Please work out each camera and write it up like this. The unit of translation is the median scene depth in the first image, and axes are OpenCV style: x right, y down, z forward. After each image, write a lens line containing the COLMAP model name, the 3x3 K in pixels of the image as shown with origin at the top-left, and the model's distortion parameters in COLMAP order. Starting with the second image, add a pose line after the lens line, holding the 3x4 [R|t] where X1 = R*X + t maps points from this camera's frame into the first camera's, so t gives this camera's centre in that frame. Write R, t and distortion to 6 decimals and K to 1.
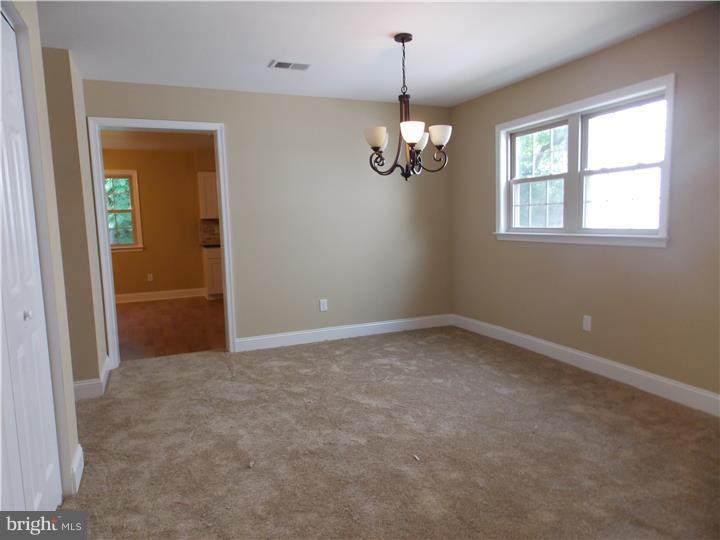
lens RADIAL K [[481.5, 0, 360.0], [0, 481.5, 270.0], [0, 0, 1]] dist [0.027315, -0.024818]
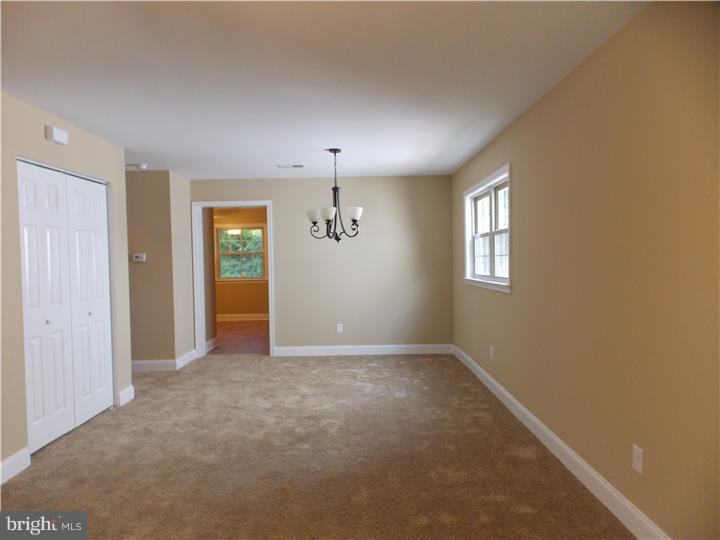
lens RADIAL K [[481.5, 0, 360.0], [0, 481.5, 270.0], [0, 0, 1]] dist [0.027315, -0.024818]
pose [[0.921762, 0.019771, -0.387252, 0.608717], [-0.047751, 0.996885, -0.062764, -0.008620], [0.384805, 0.076345, 0.919835, -0.272901]]
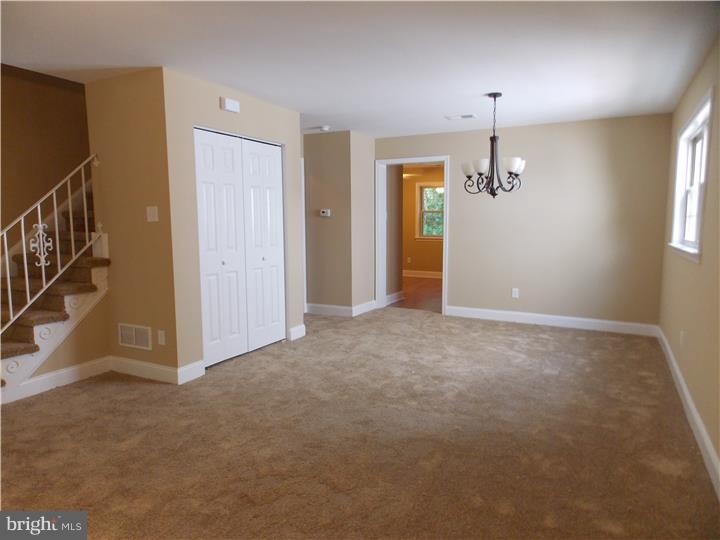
lens RADIAL K [[481.5, 0, 360.0], [0, 481.5, 270.0], [0, 0, 1]] dist [0.027315, -0.024818]
pose [[0.633909, 0.107467, -0.765905, 0.760700], [-0.101615, 0.993287, 0.055269, -0.016943], [0.766703, 0.042792, 0.640574, -0.125345]]
